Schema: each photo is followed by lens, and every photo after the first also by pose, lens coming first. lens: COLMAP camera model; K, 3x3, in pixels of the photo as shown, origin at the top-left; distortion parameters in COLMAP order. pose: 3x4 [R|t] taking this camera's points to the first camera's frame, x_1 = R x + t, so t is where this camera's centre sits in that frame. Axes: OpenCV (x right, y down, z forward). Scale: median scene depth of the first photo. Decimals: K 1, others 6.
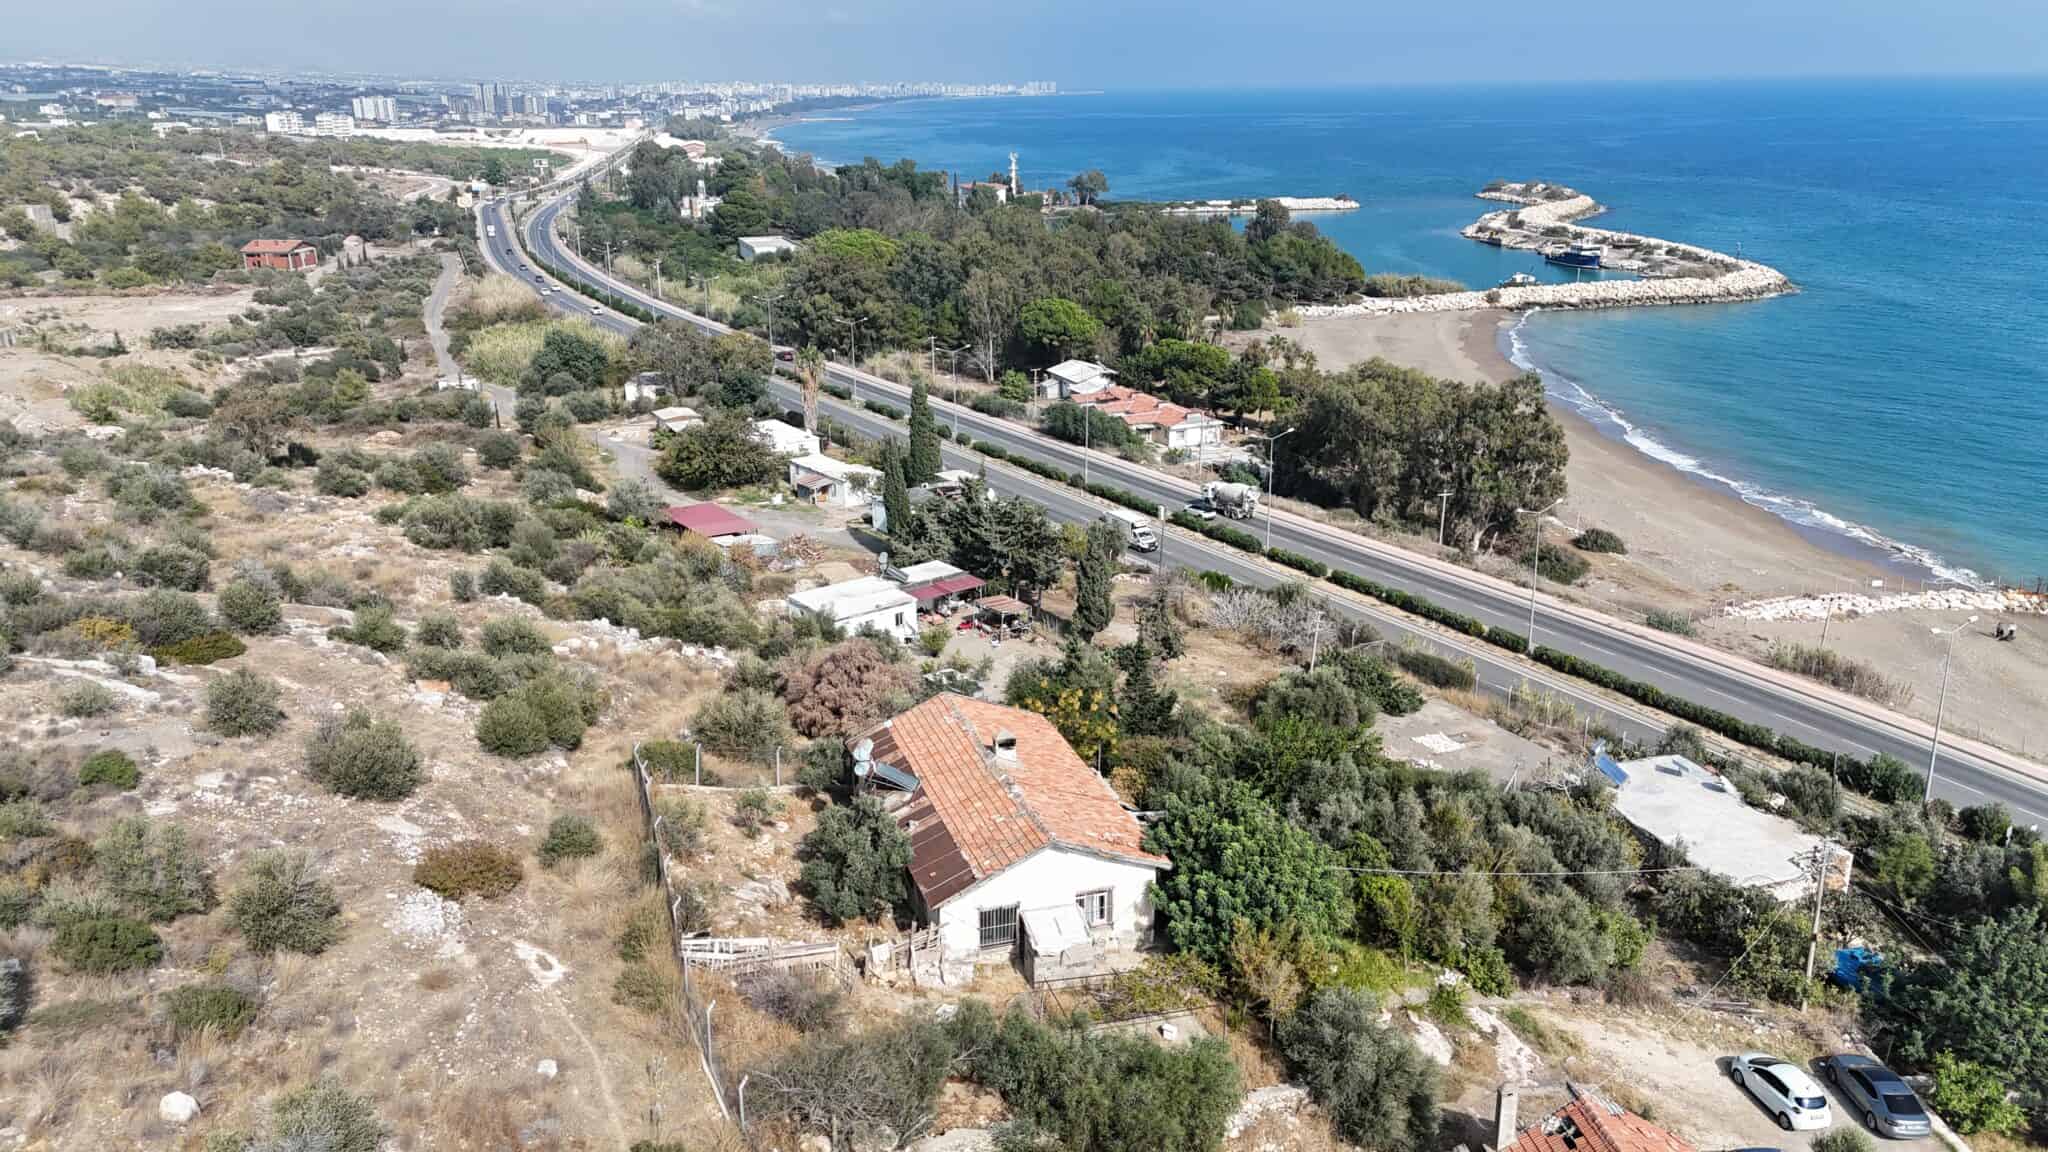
lens RADIAL K [[1507.3, 0, 1020.1], [0, 1507.3, 579.4], [0, 0, 1]] dist [0.068052, -0.059262]
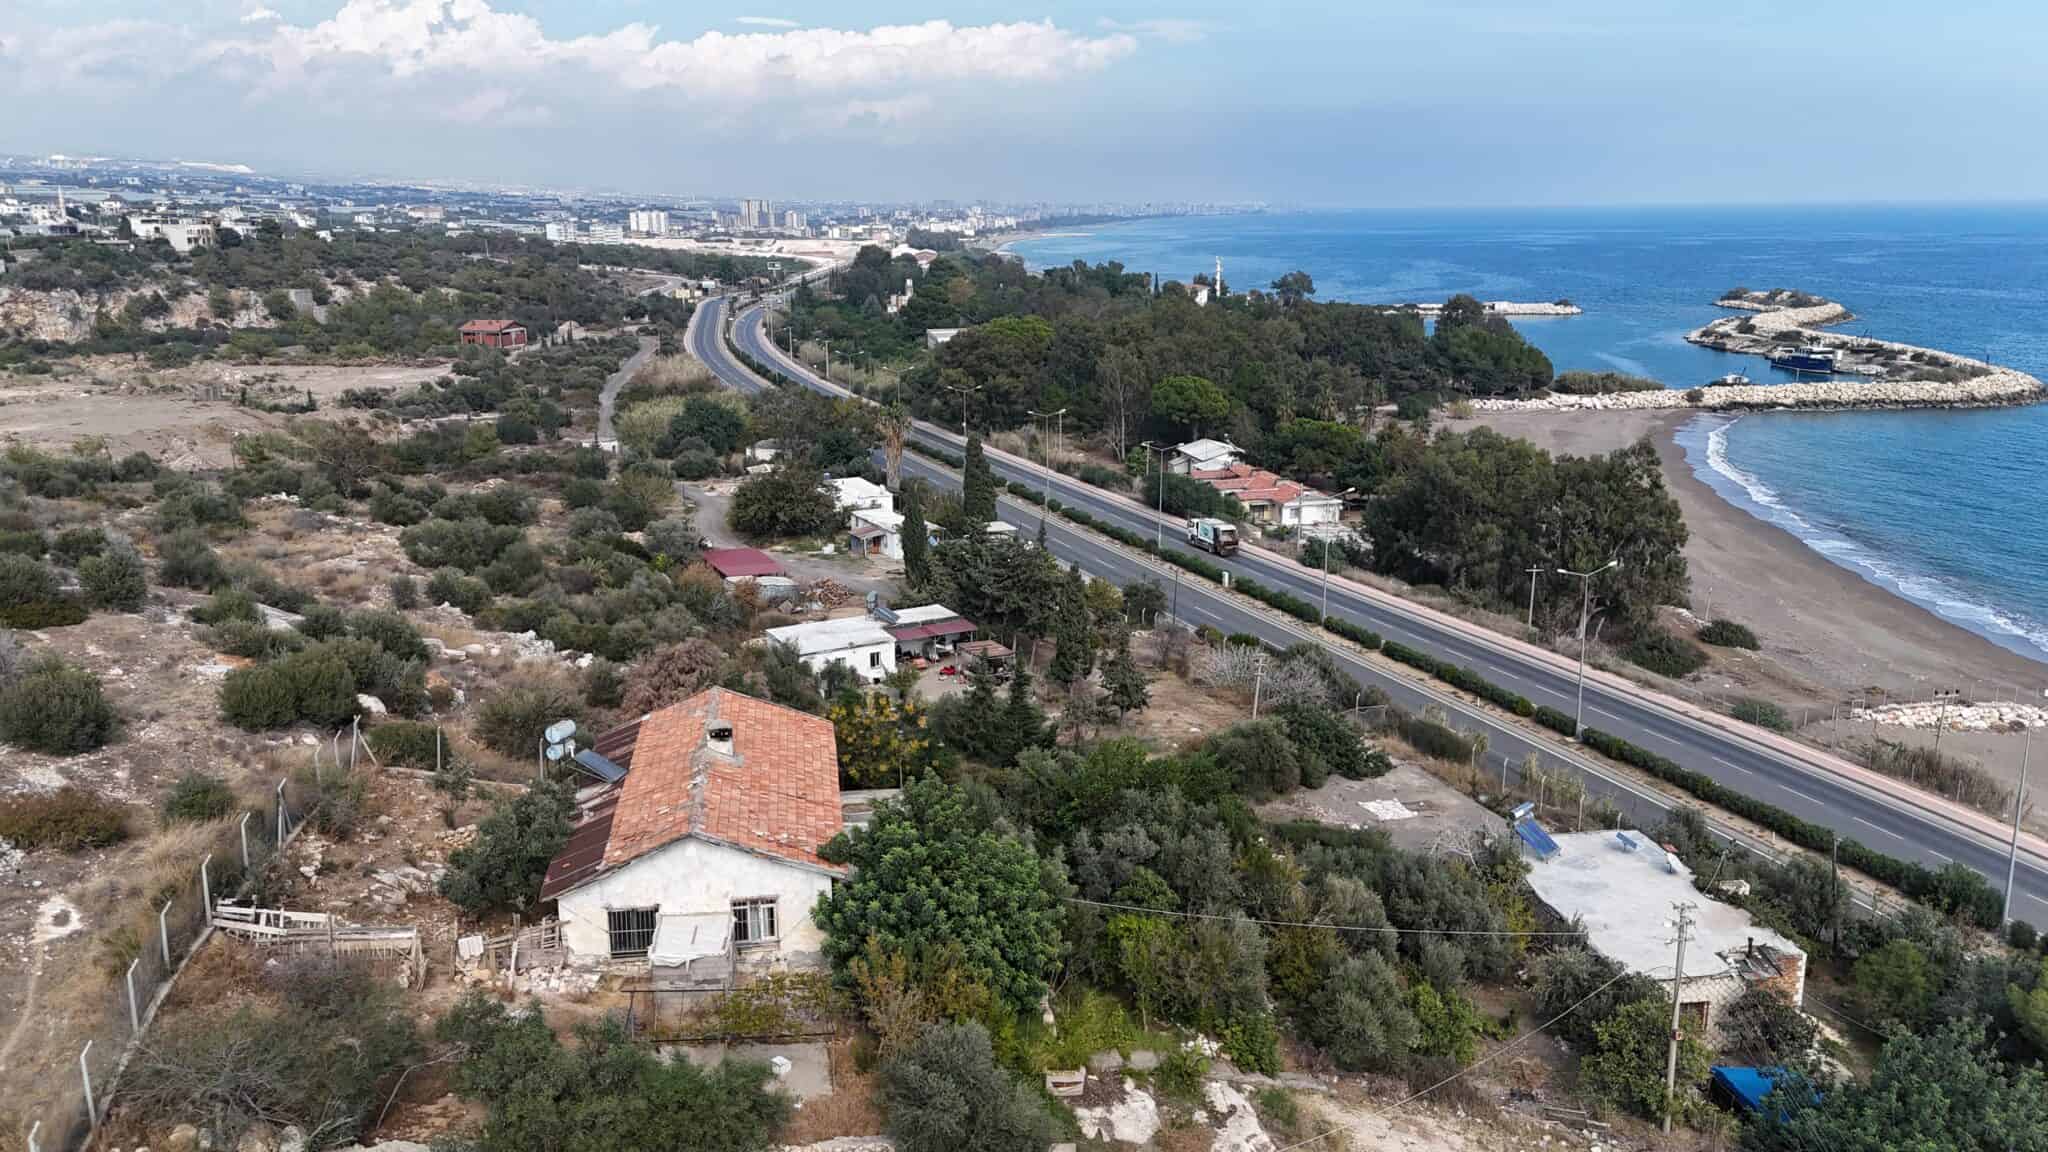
lens RADIAL K [[1507.3, 0, 1020.1], [0, 1507.3, 579.4], [0, 0, 1]] dist [0.068052, -0.059262]
pose [[0.987340, 0.041567, -0.153078, 0.101001], [-0.052611, 0.996241, -0.068818, 0.024440], [0.149642, 0.076000, 0.985815, 0.052701]]
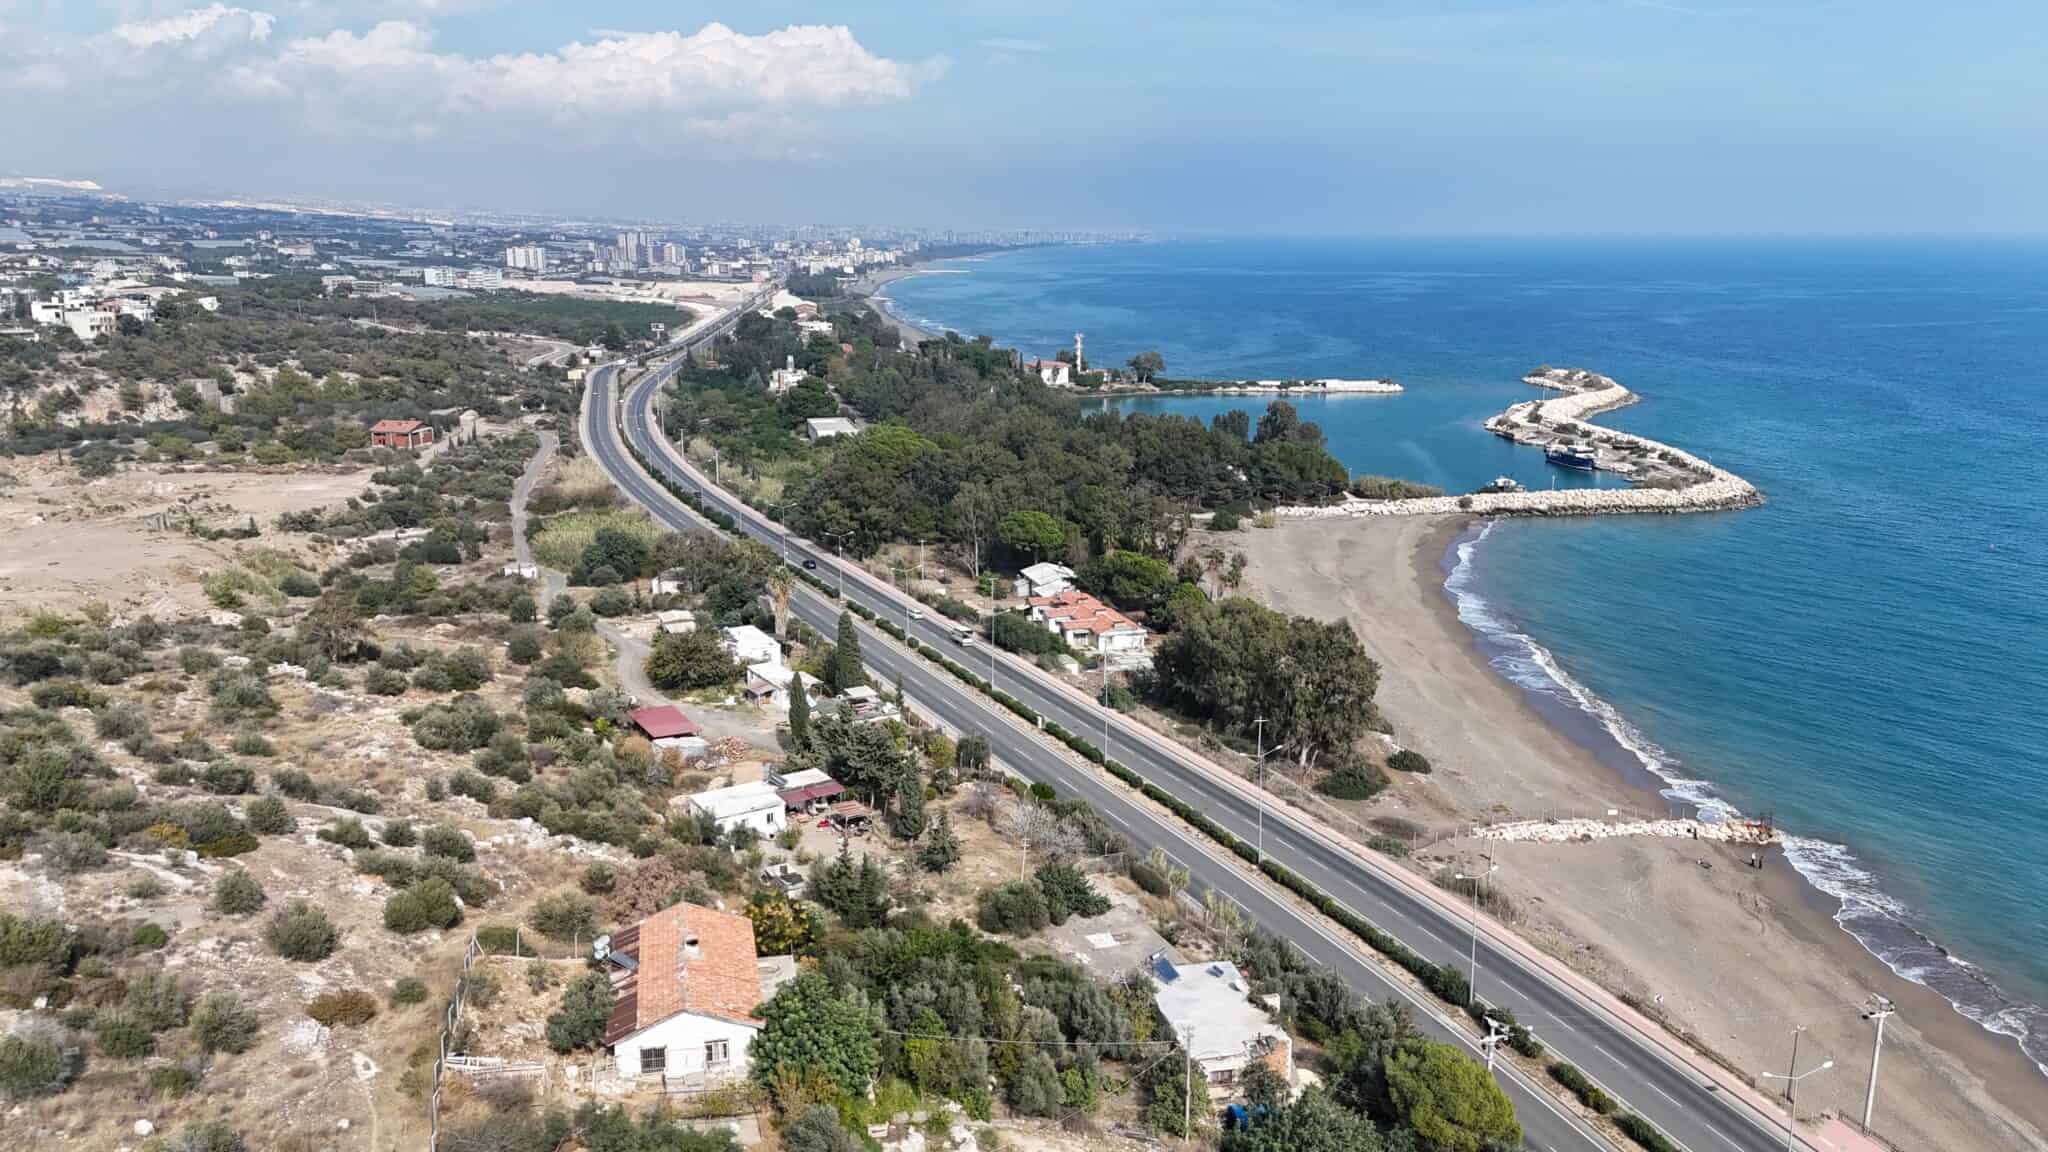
lens RADIAL K [[1507.3, 0, 1020.1], [0, 1507.3, 579.4], [0, 0, 1]] dist [0.068052, -0.059262]
pose [[0.996528, 0.031904, -0.076900, 0.153514], [-0.038409, 0.995670, -0.084656, -0.051399], [0.073866, 0.087316, 0.993438, -0.205452]]
